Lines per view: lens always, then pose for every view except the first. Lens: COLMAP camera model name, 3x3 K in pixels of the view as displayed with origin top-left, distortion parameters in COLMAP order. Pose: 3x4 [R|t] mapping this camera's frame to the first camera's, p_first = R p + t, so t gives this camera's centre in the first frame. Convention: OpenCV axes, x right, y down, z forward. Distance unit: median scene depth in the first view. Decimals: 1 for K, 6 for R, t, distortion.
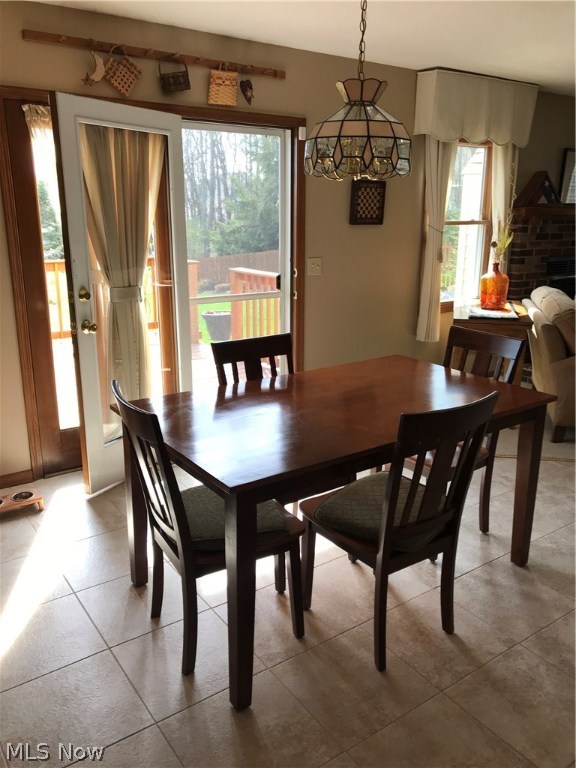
lens RADIAL K [[625.5, 0, 286.5], [0, 625.5, 383.2], [0, 0, 1]] dist [-0.000449, -0.016633]
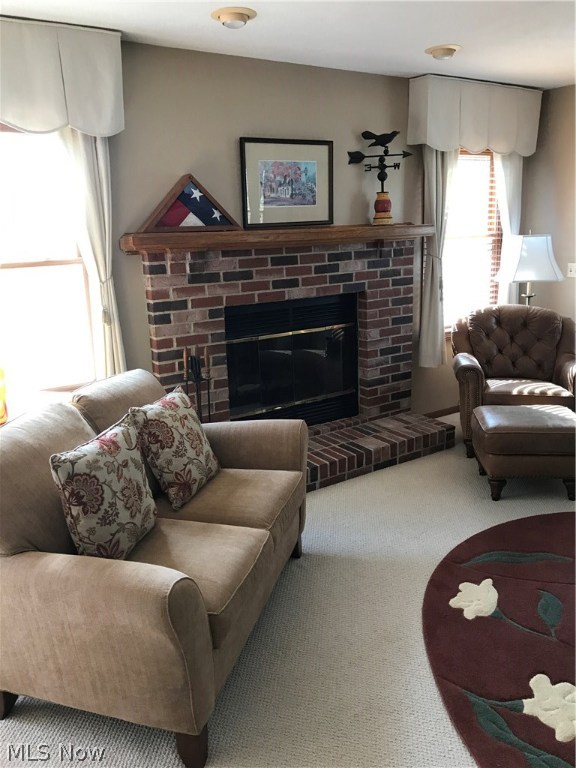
lens RADIAL K [[625.5, 0, 289.3], [0, 625.5, 383.5], [0, 0, 1]] dist [-0.000449, -0.016633]
pose [[0.998942, -0.019316, -0.041746, 0.512422], [0.018328, 0.999546, -0.023910, -0.110325], [0.042189, 0.023120, 0.998842, 0.372050]]
